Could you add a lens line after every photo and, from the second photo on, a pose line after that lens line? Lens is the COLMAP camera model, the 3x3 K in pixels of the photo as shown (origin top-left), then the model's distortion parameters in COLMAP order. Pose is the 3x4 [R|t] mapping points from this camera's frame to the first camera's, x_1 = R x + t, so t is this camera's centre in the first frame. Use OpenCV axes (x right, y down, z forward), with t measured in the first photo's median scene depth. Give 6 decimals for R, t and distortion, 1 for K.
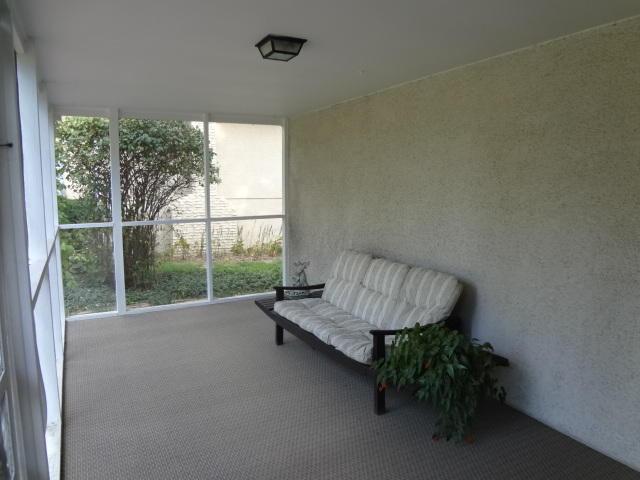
lens RADIAL K [[472.5, 0, 320.0], [0, 472.5, 240.0], [0, 0, 1]] dist [0.096439, 0.002261]
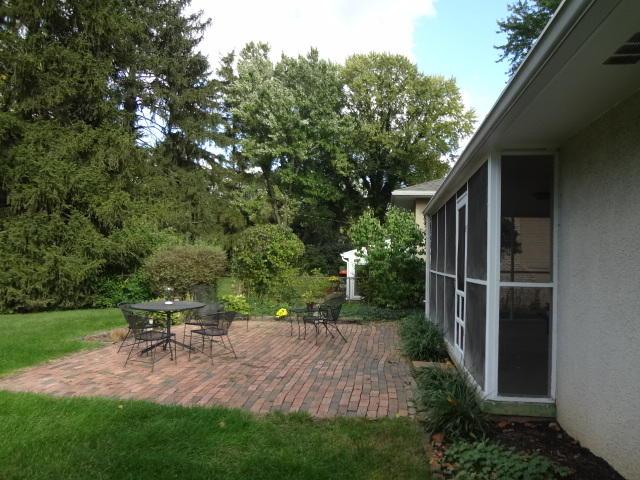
lens RADIAL K [[480.6, 0, 320.0], [0, 480.6, 240.0], [0, 0, 1]] dist [-0.054145, 0.006323]
pose [[0.817027, -0.006828, -0.576559, 0.173682], [-0.087048, 0.987009, -0.135042, 0.125803], [0.569991, 0.160521, 0.805818, -0.732064]]
